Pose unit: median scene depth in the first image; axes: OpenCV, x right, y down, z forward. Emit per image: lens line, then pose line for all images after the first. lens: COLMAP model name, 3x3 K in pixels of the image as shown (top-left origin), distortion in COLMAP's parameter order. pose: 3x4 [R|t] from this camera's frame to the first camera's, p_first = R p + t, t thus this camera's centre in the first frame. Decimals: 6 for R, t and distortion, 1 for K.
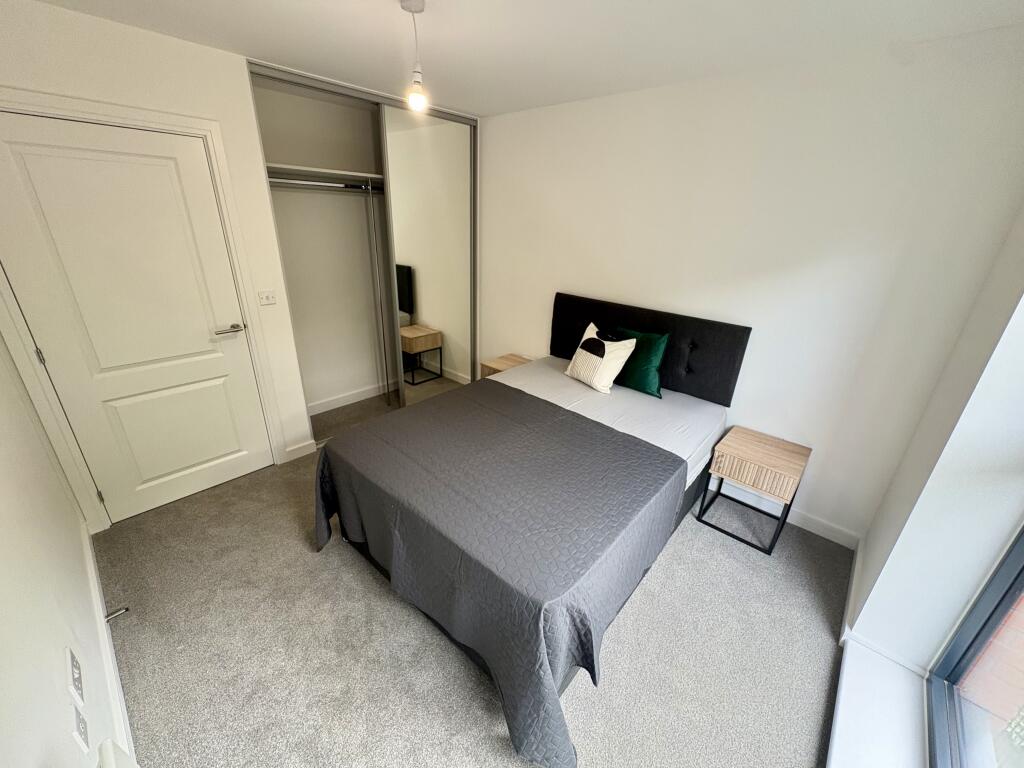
lens RADIAL K [[407.0, 0, 512.0], [0, 407.0, 384.0], [0, 0, 1]] dist [0.000761, 0.000073]
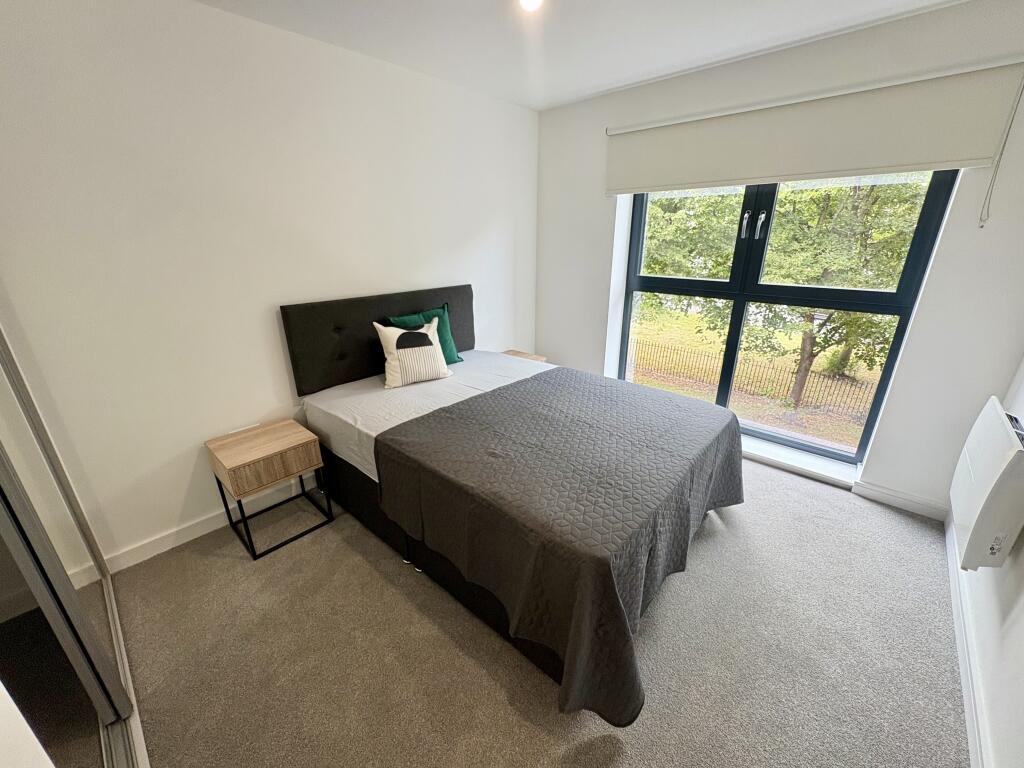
lens RADIAL K [[407.0, 0, 512.0], [0, 407.0, 384.0], [0, 0, 1]] dist [0.000761, 0.000073]
pose [[0.001360, -0.376889, 0.926257, -0.684846], [0.390936, 0.852745, 0.346403, -0.242289], [-0.920417, 0.361636, 0.148499, 0.723493]]
